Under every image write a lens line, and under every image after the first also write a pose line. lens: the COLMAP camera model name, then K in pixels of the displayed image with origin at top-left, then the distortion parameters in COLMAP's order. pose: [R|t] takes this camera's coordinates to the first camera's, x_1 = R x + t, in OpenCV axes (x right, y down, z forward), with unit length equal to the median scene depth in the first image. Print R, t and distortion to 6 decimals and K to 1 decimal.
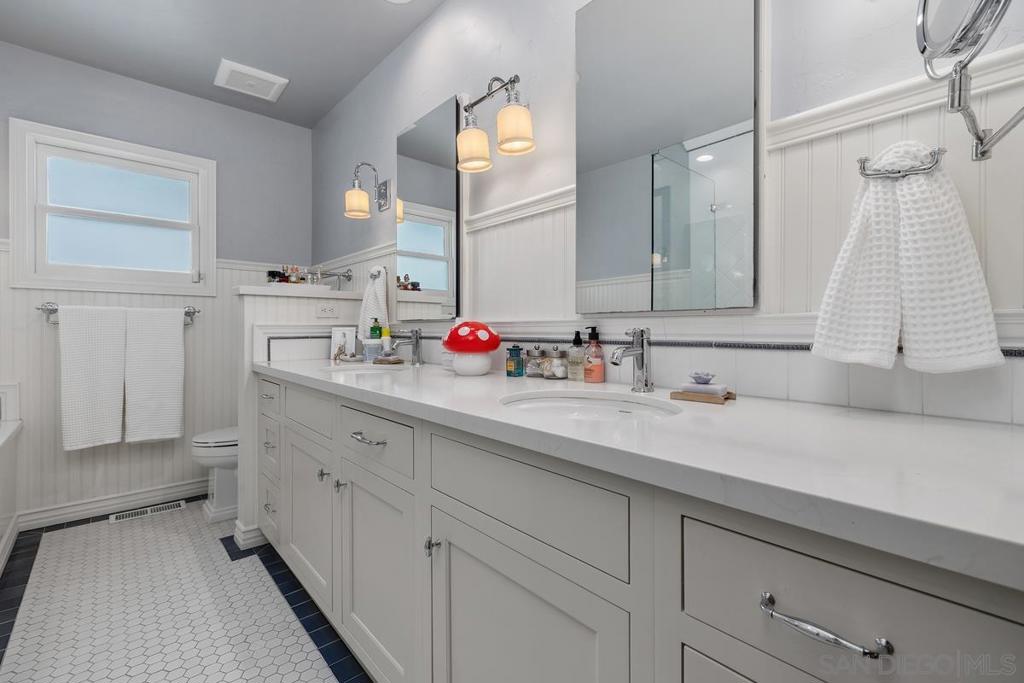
lens RADIAL K [[447.2, 0, 513.6], [0, 447.2, 336.0], [0, 0, 1]] dist [0.008036, -0.000377]
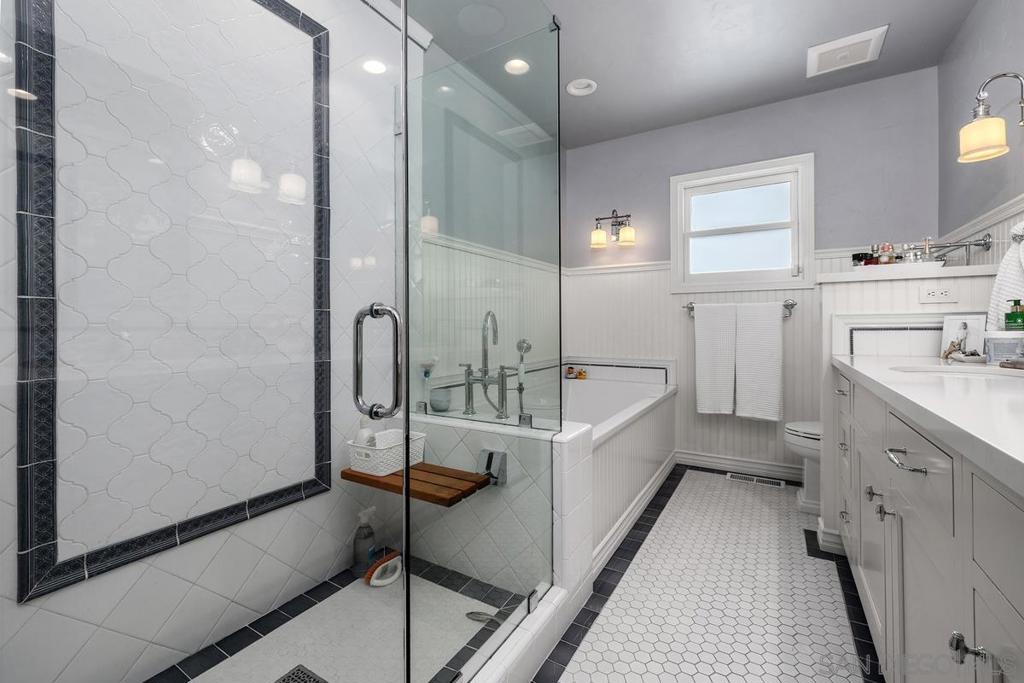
lens RADIAL K [[440.4, 0, 512.1], [0, 440.4, 328.7], [0, 0, 1]] dist [0.001822, 0.000189]
pose [[0.300502, 0.004817, -0.953769, 0.087909], [-0.009627, 0.999952, 0.002018, 0.008355], [0.953733, 0.008575, 0.300534, 0.081354]]
